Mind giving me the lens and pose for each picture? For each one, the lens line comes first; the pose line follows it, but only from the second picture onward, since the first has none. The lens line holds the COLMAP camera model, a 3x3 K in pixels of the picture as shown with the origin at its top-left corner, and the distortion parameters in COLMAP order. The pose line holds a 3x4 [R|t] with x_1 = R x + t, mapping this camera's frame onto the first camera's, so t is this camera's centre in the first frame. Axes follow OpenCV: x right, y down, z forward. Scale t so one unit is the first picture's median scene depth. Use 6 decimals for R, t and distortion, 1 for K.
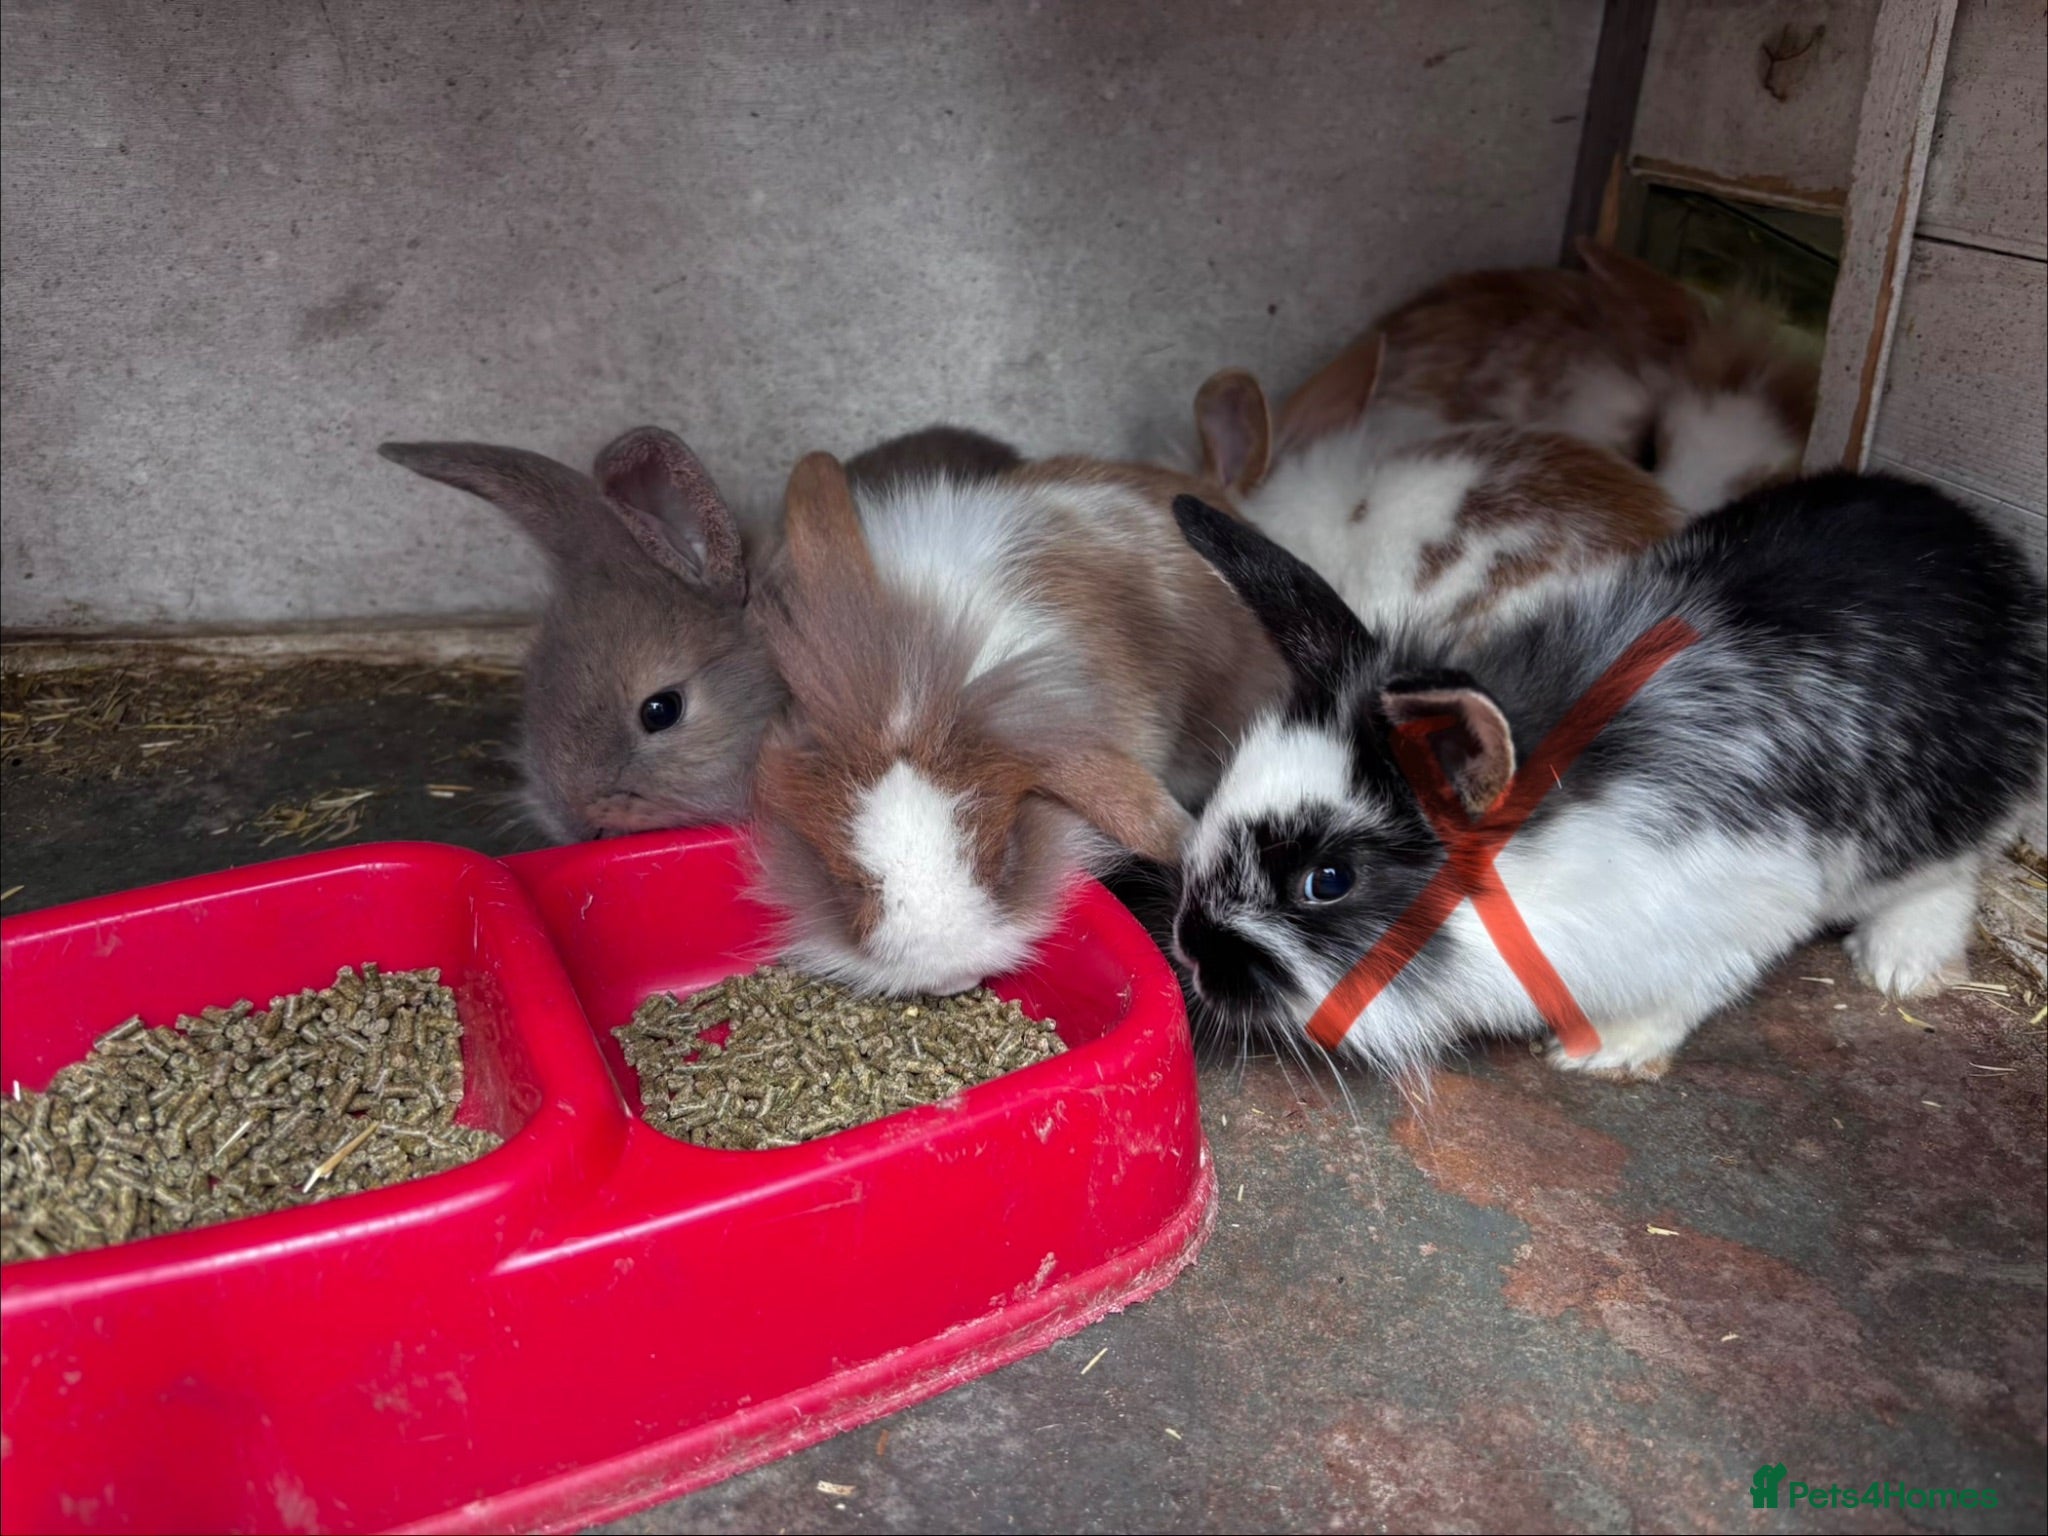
lens RADIAL K [[1773.5, 0, 1024.0], [0, 1773.5, 768.0], [0, 0, 1]] dist [0.061134, -0.022845]
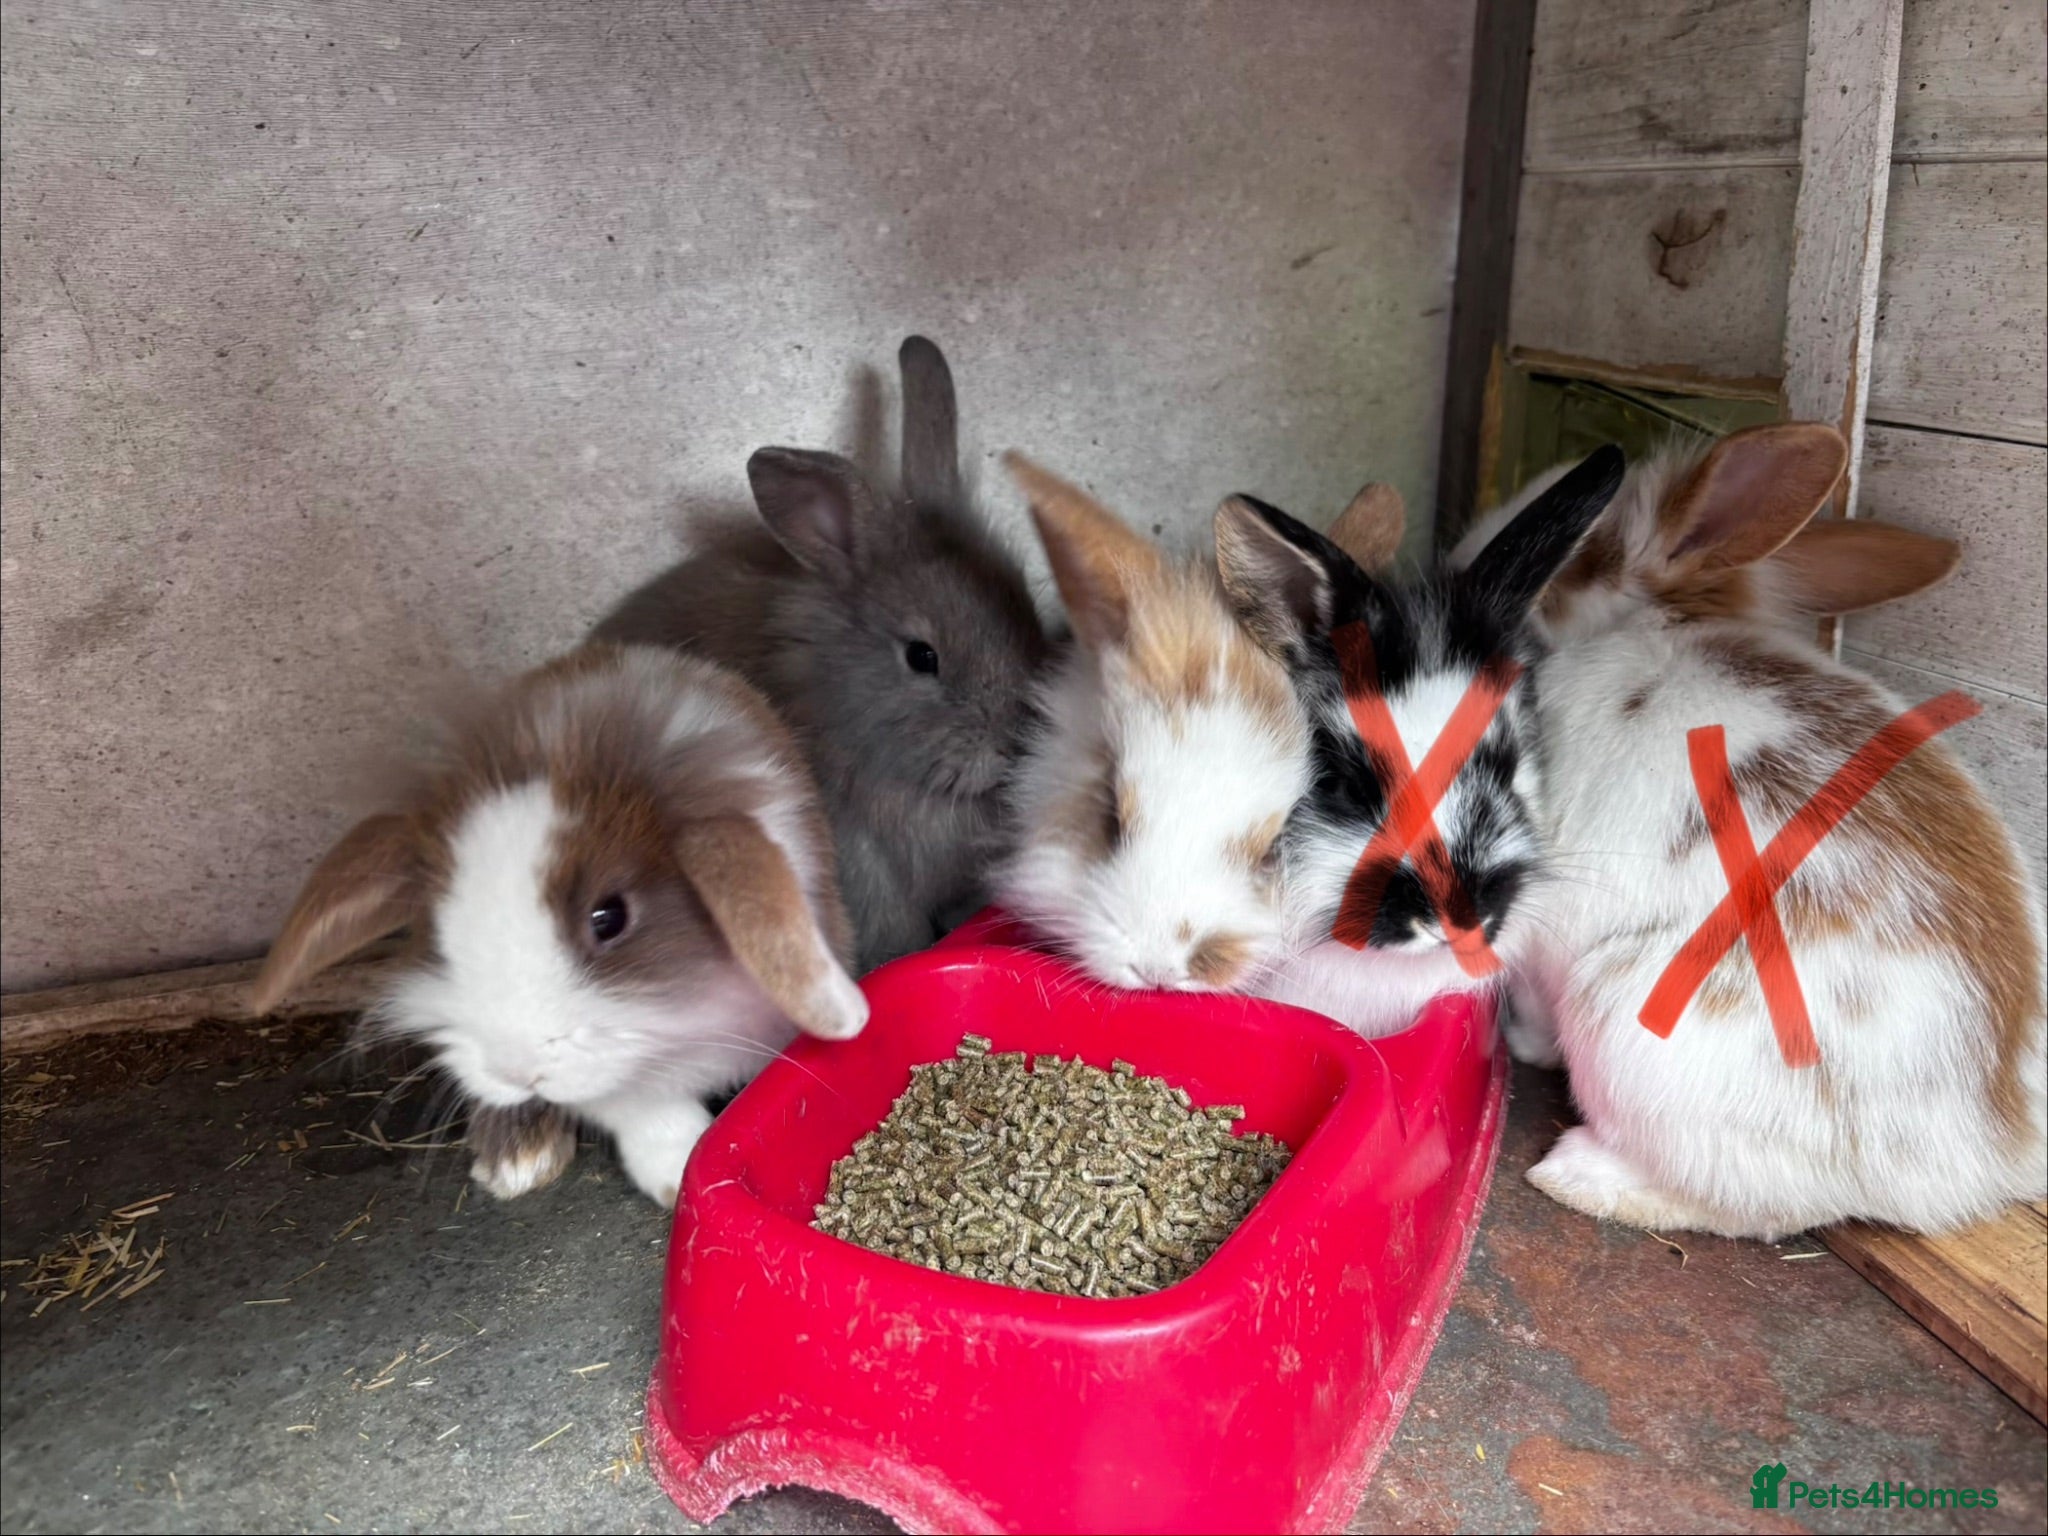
lens RADIAL K [[1779.4, 0, 1024.0], [0, 1779.4, 768.0], [0, 0, 1]] dist [0.035815, 0.019039]
pose [[0.988309, -0.091447, 0.121994, -0.059001], [0.102648, 0.990735, -0.088922, -0.064926], [-0.112732, 0.100404, 0.988540, 0.118733]]
